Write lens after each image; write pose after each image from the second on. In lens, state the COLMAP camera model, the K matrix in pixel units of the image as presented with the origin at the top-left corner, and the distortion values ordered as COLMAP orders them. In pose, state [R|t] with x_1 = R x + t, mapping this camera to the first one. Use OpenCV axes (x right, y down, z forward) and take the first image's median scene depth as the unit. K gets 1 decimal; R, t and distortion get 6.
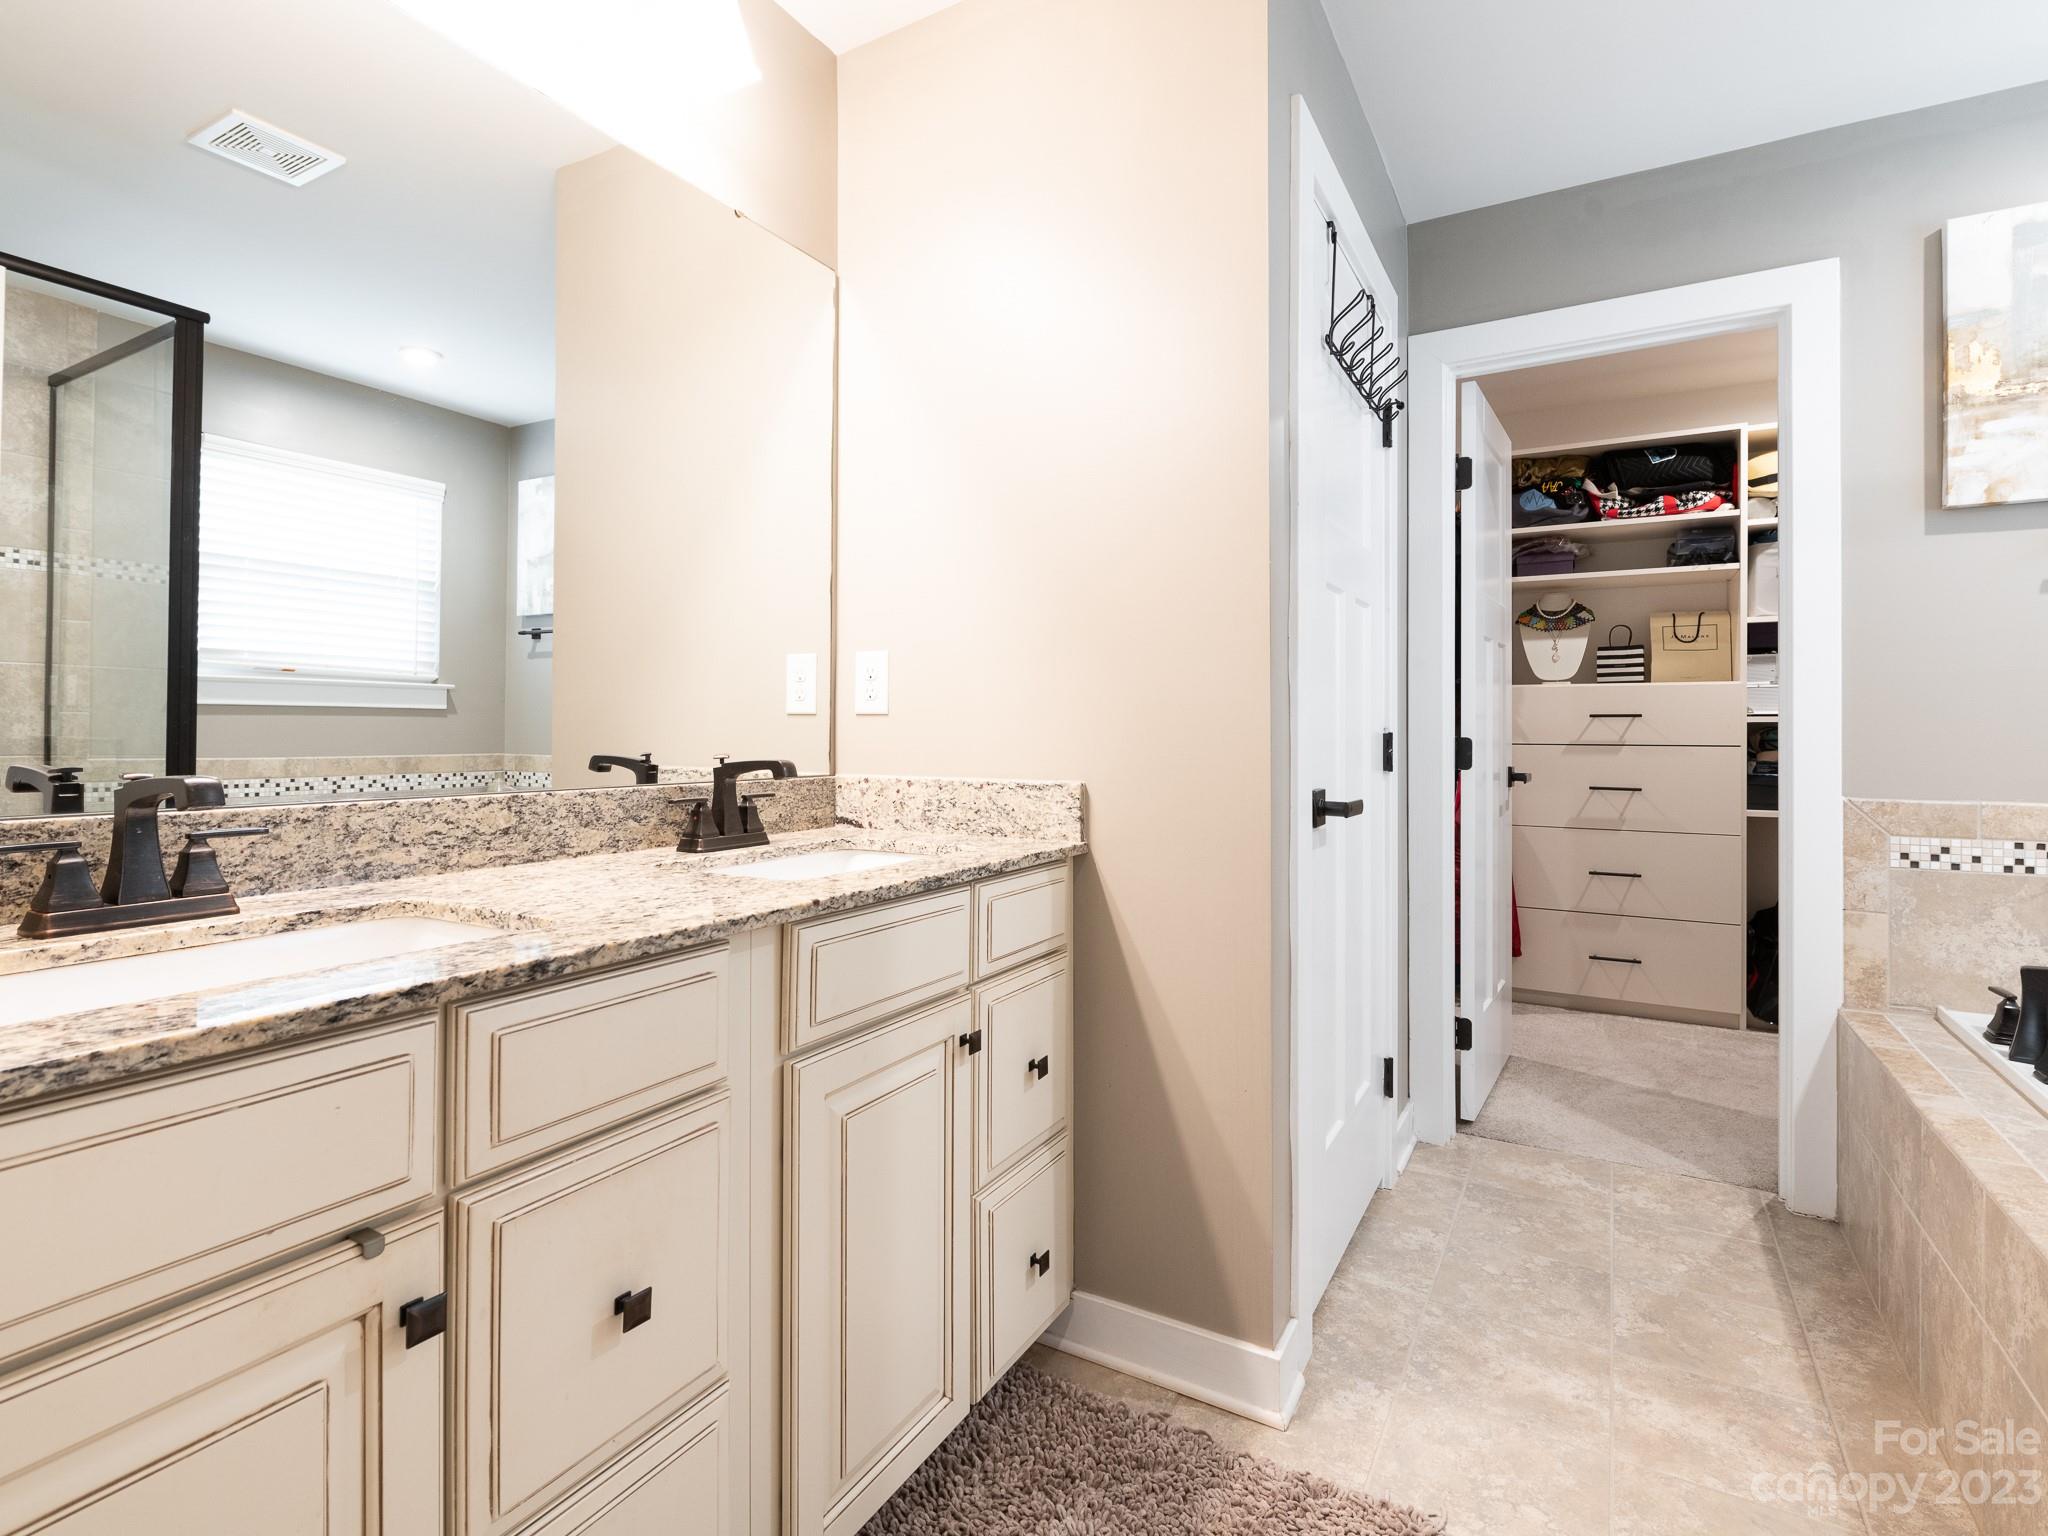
lens RADIAL K [[1041.3, 0, 962.4], [0, 1041.3, 718.5], [0, 0, 1]] dist [0.003712, -0.002080]
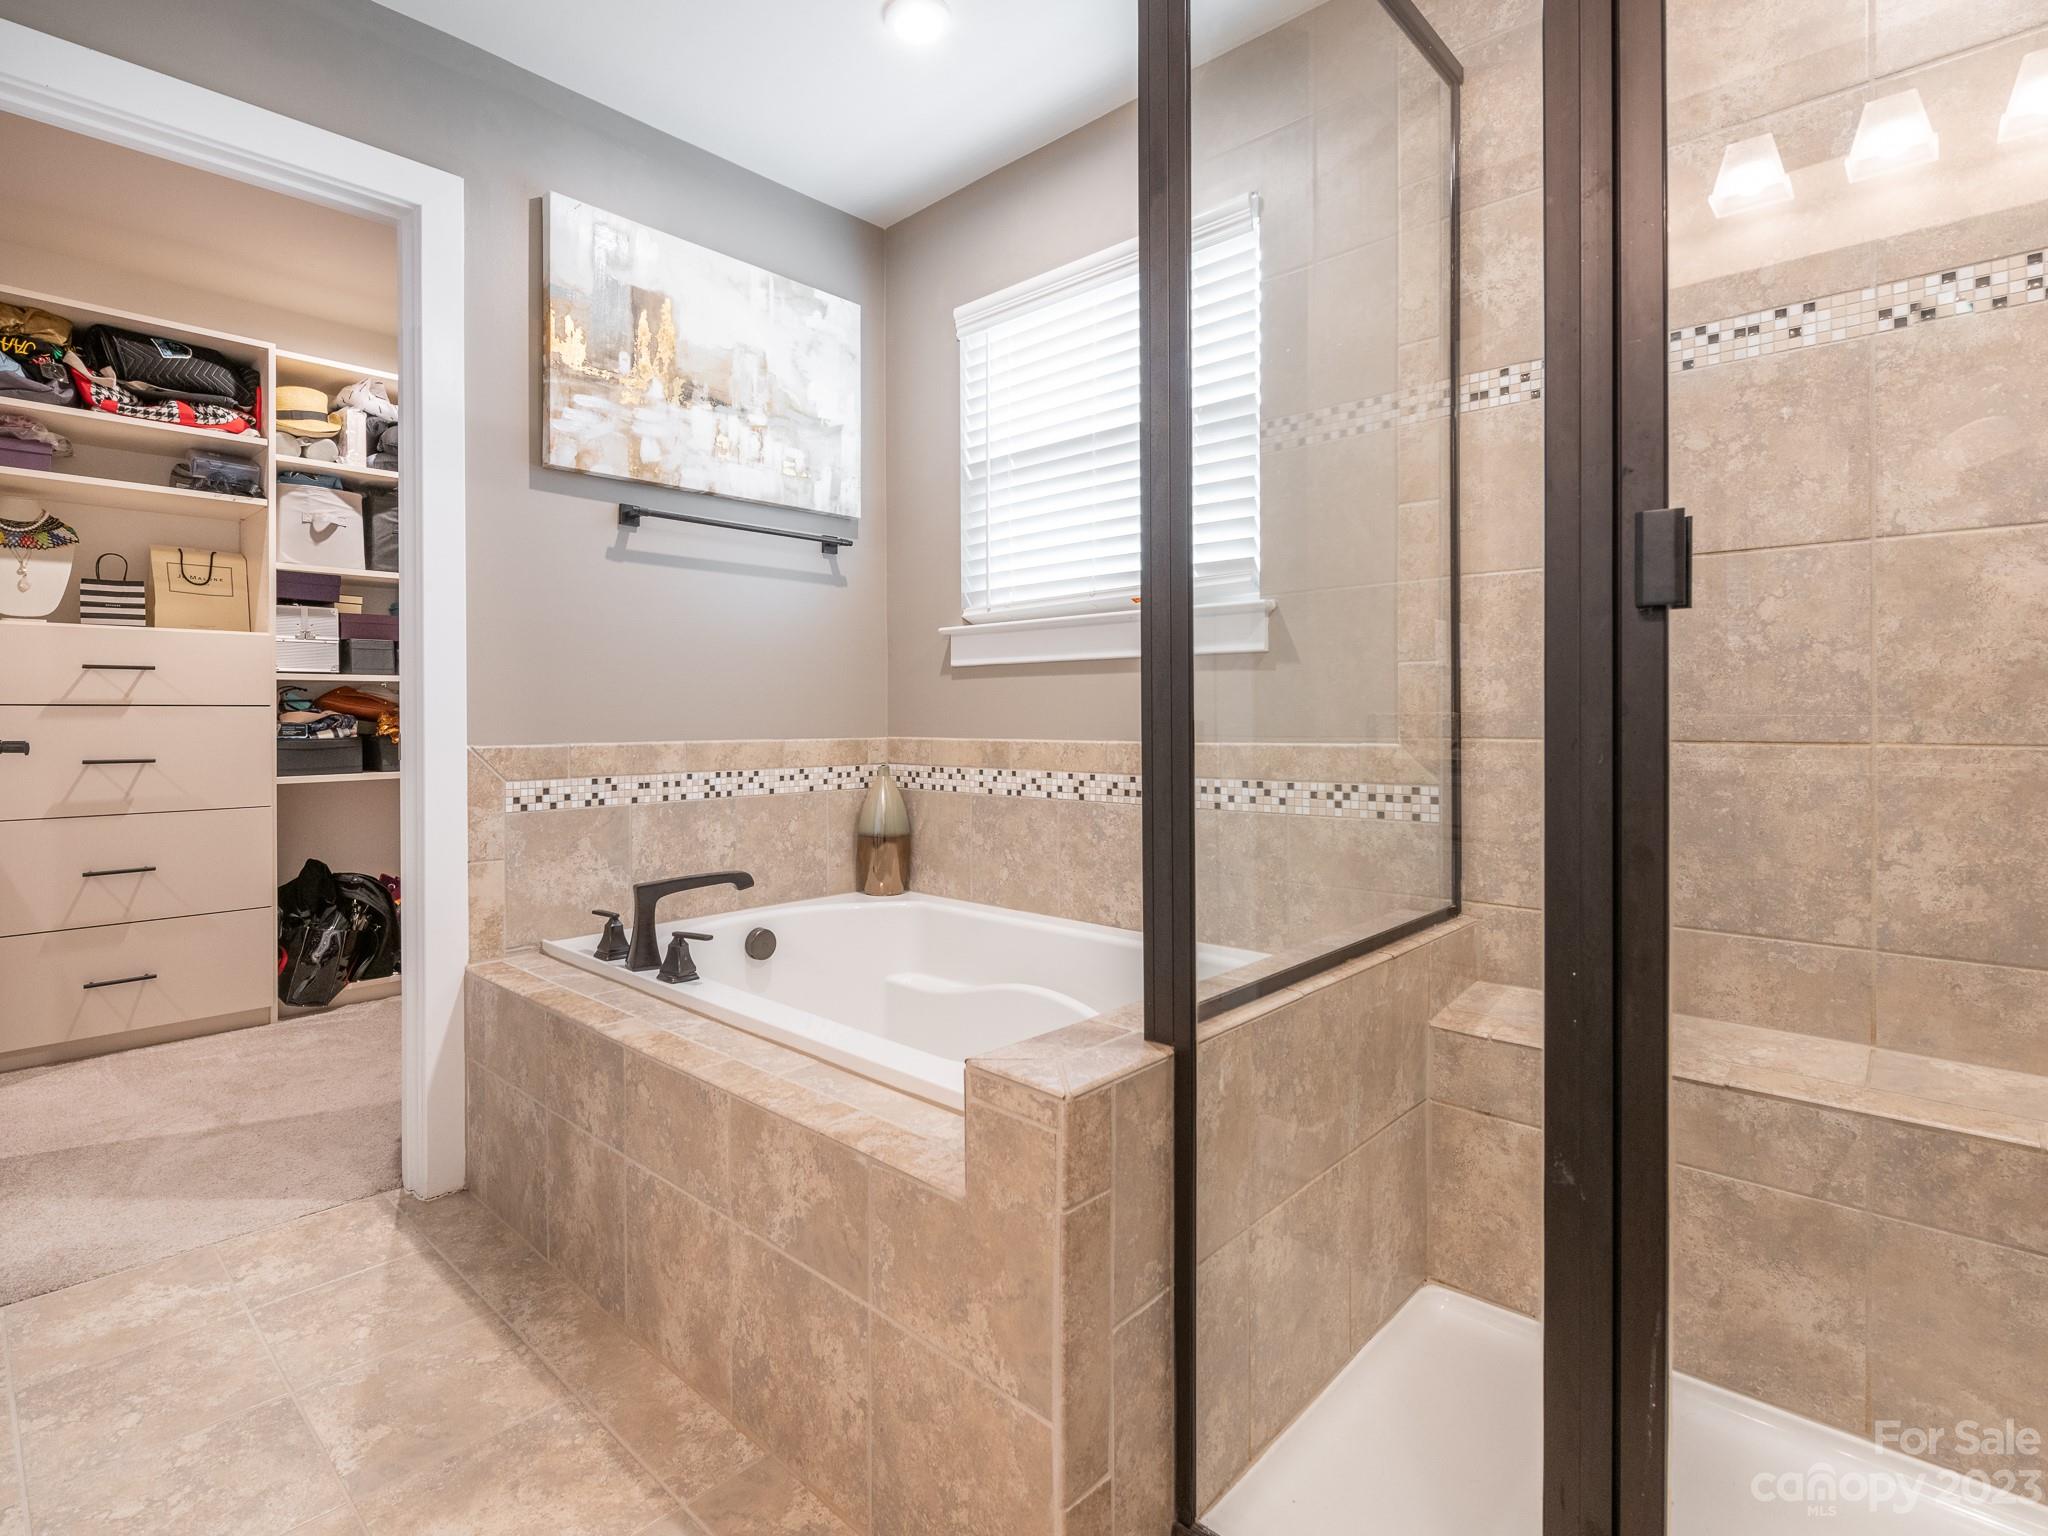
lens RADIAL K [[1041.3, 0, 962.4], [0, 1041.3, 718.5], [0, 0, 1]] dist [0.003712, -0.002080]
pose [[0.214667, -0.005950, 0.976669, 0.005334], [-0.006514, 0.999950, 0.007523, 0.040801], [-0.976665, -0.007977, 0.214618, 0.351240]]
